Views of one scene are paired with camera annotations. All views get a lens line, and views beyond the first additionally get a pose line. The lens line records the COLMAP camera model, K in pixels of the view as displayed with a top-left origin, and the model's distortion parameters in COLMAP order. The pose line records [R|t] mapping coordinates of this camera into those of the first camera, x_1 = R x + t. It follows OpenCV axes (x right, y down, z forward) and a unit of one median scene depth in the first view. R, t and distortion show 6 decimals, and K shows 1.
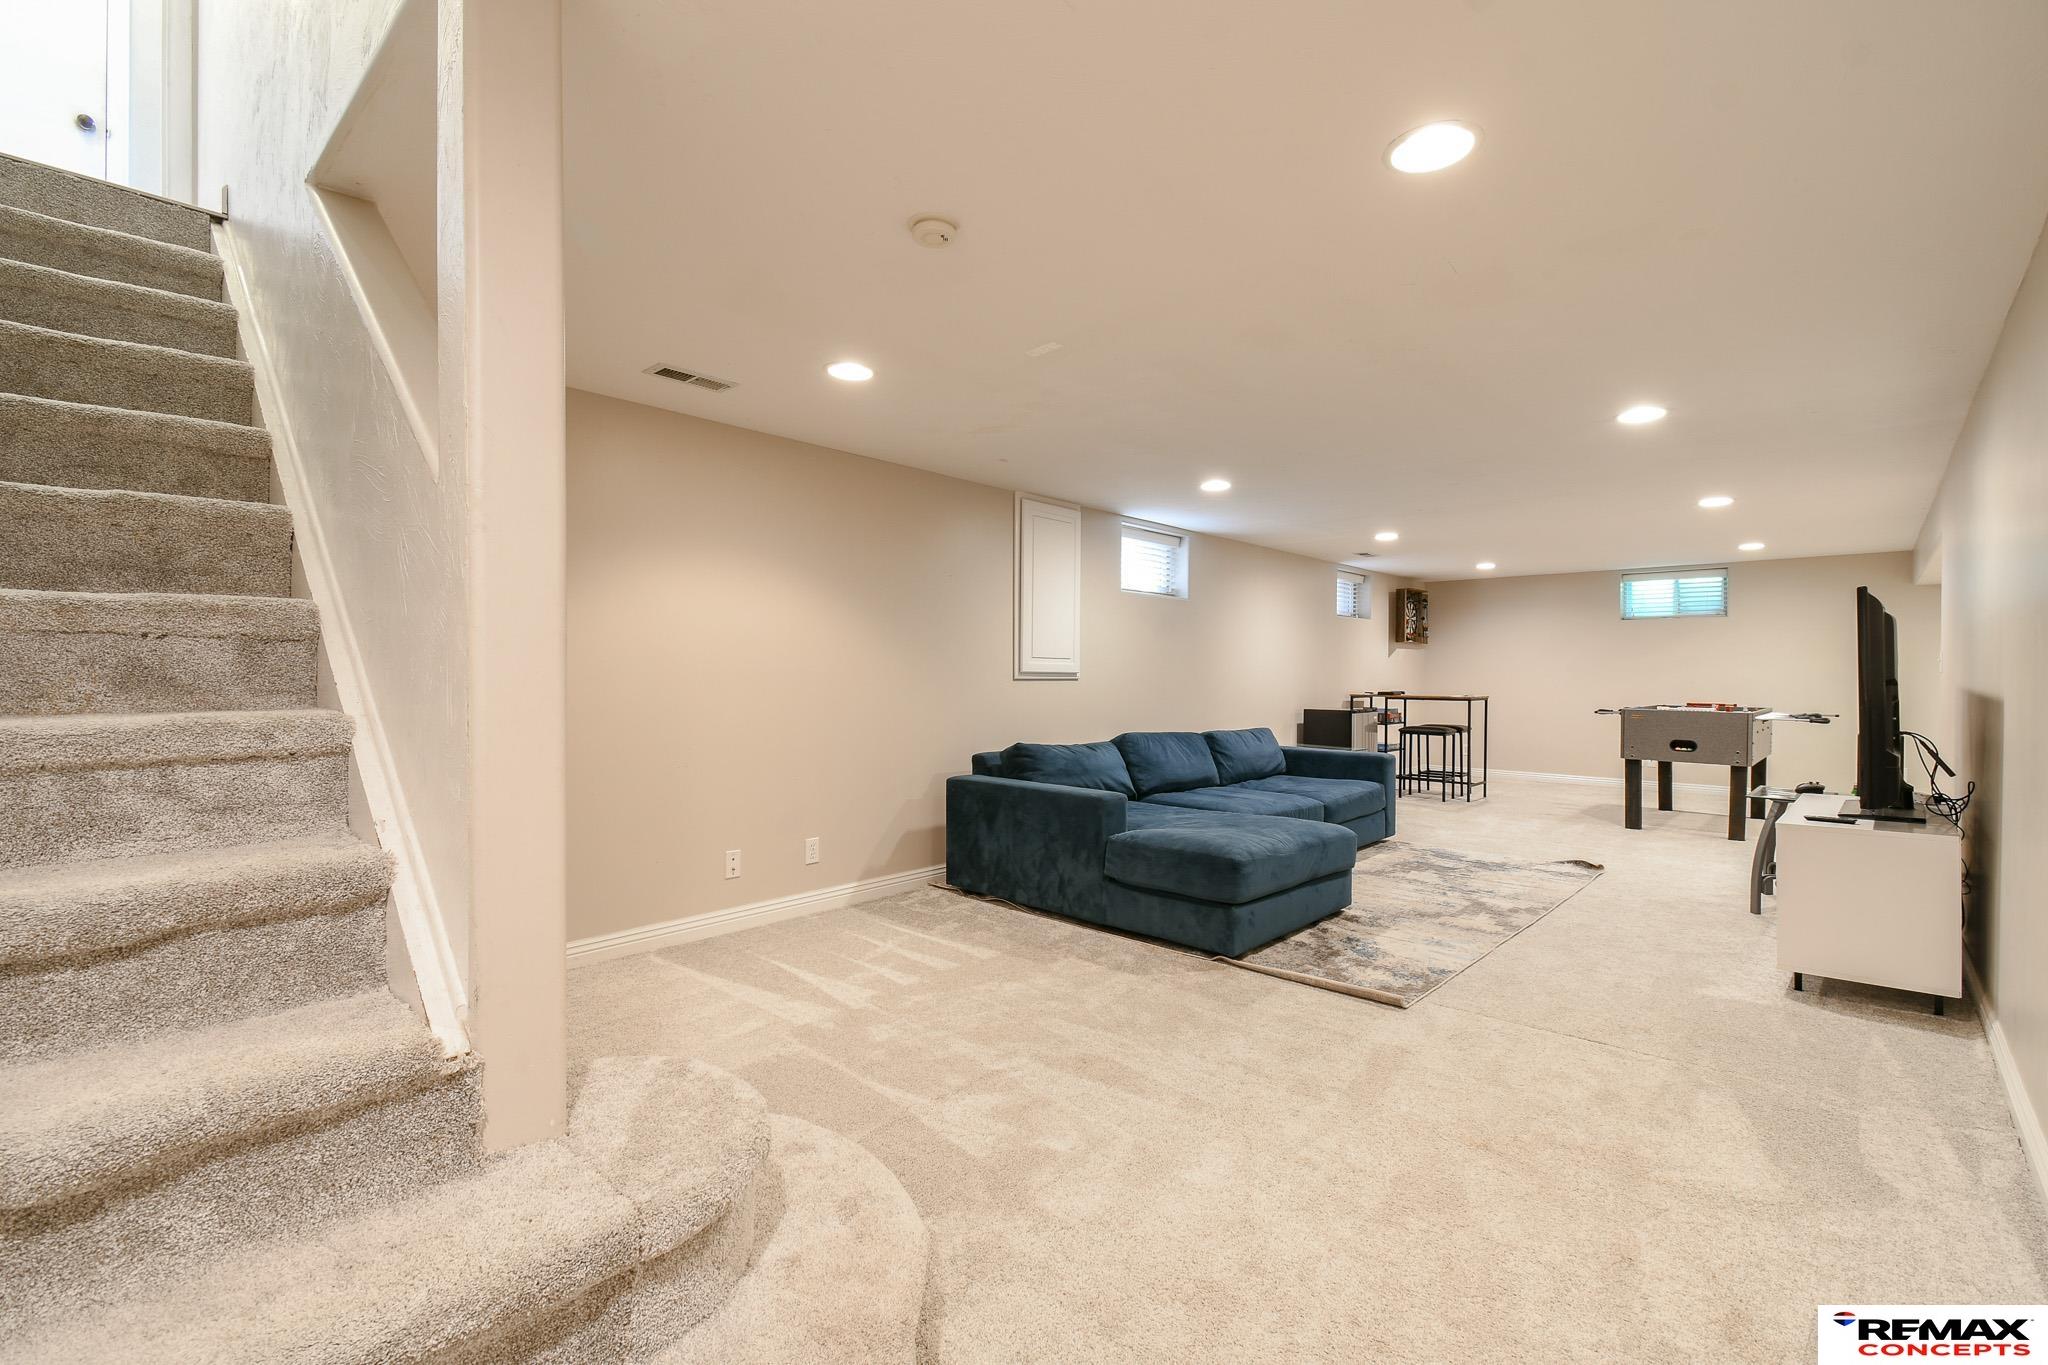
lens RADIAL K [[904.2, 0, 1024.0], [0, 904.2, 682.5], [0, 0, 1]] dist [0.000657, -0.000016]
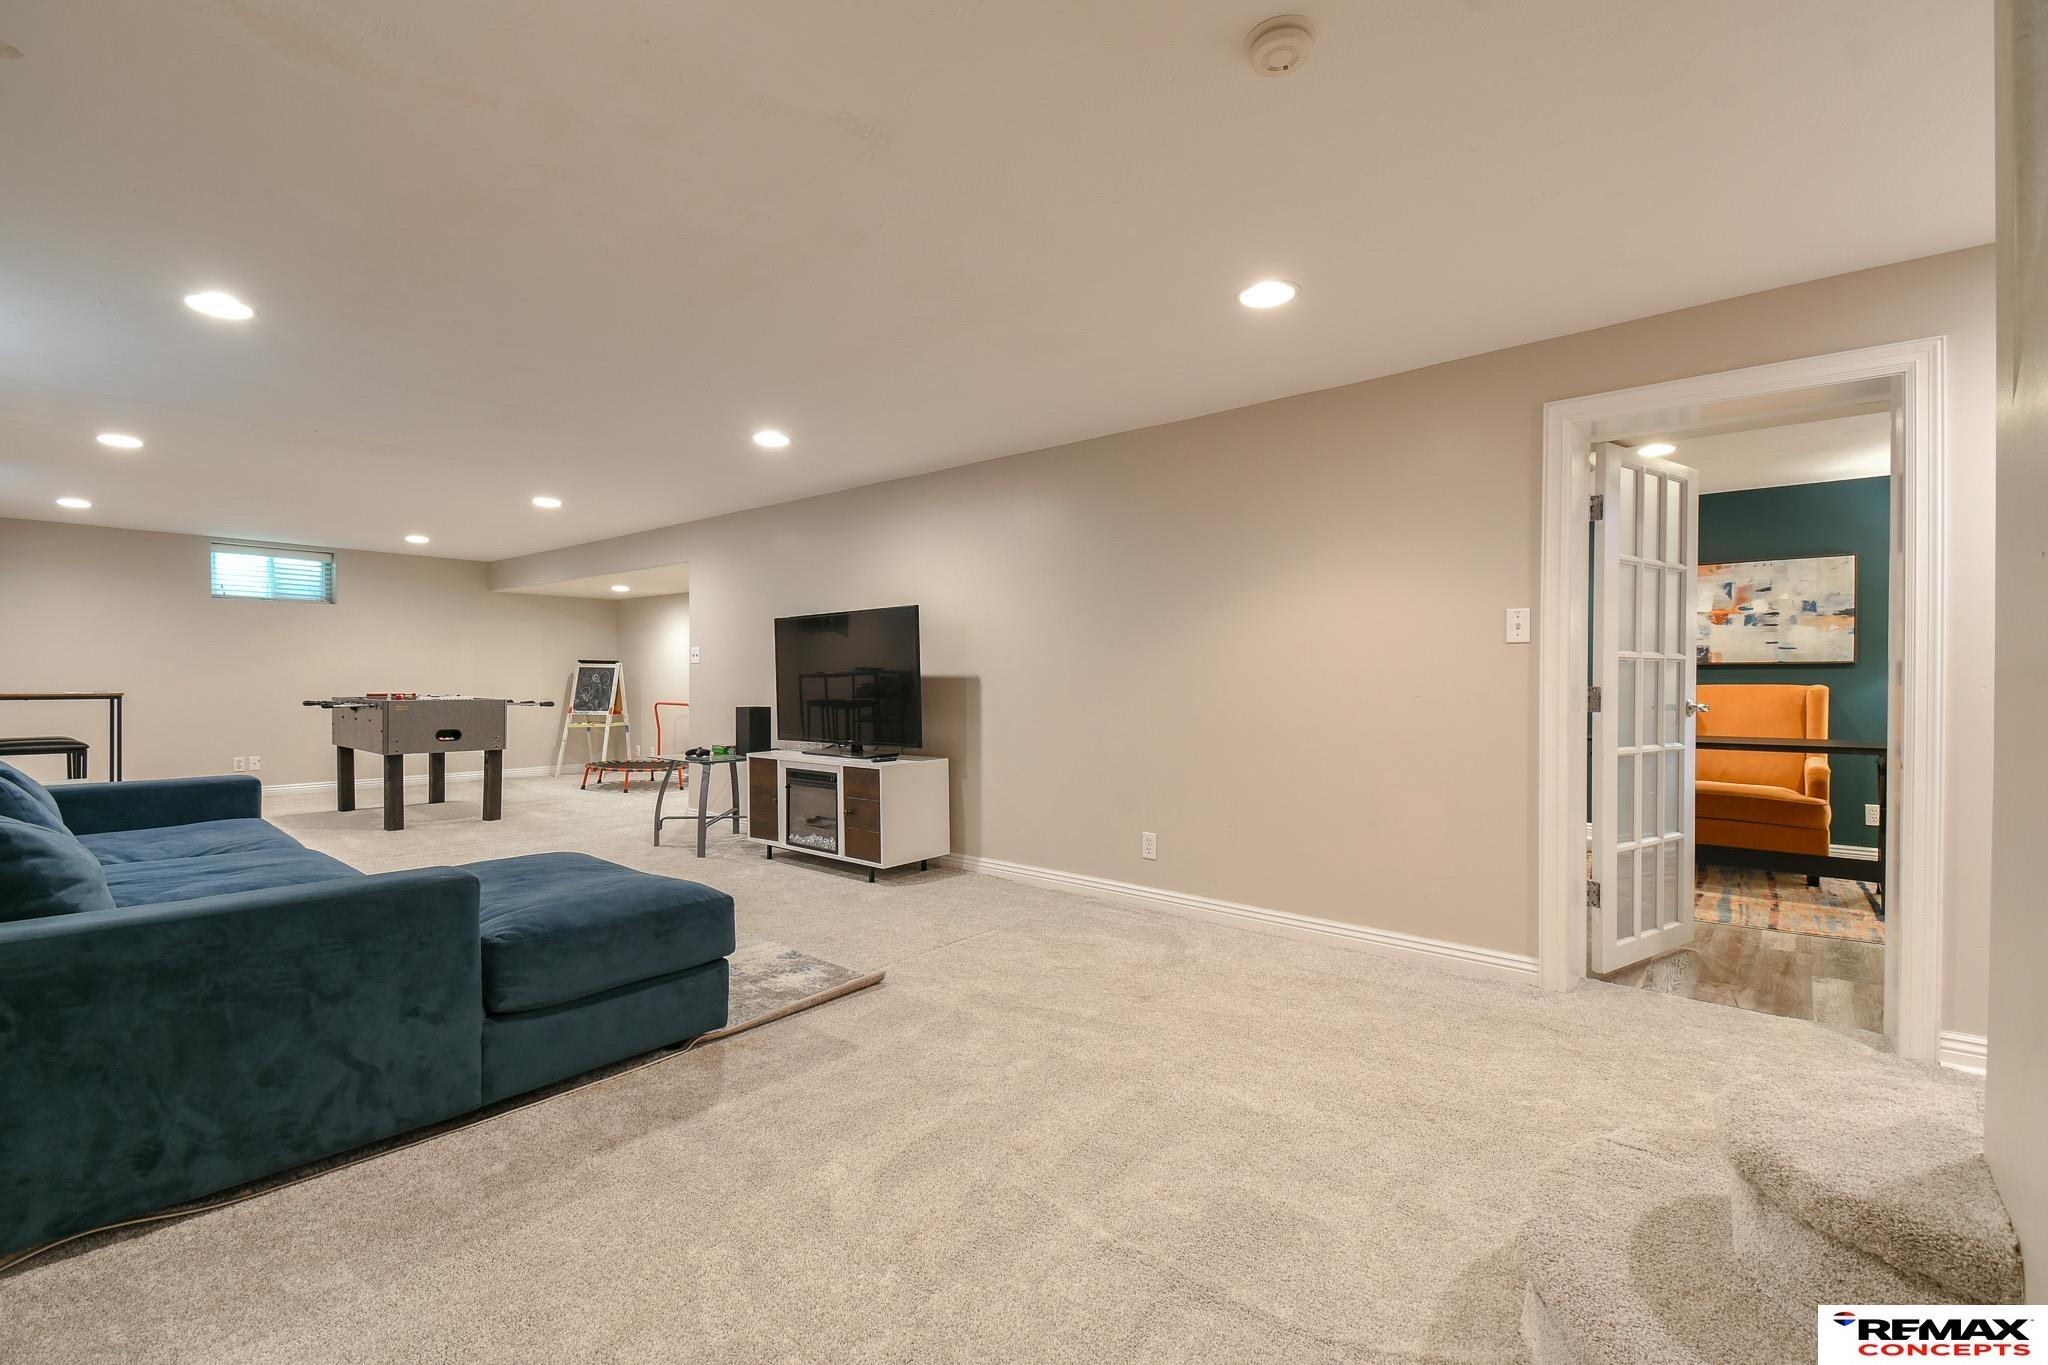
lens RADIAL K [[866.5, 0, 1056.6], [0, 866.5, 678.3], [0, 0, 1]] dist [-0.000617, -0.000372]
pose [[-0.066171, -0.004467, 0.997798, -0.258779], [0.008534, 0.999951, 0.005042, 0.009210], [-0.997772, 0.008848, -0.066129, 0.406571]]
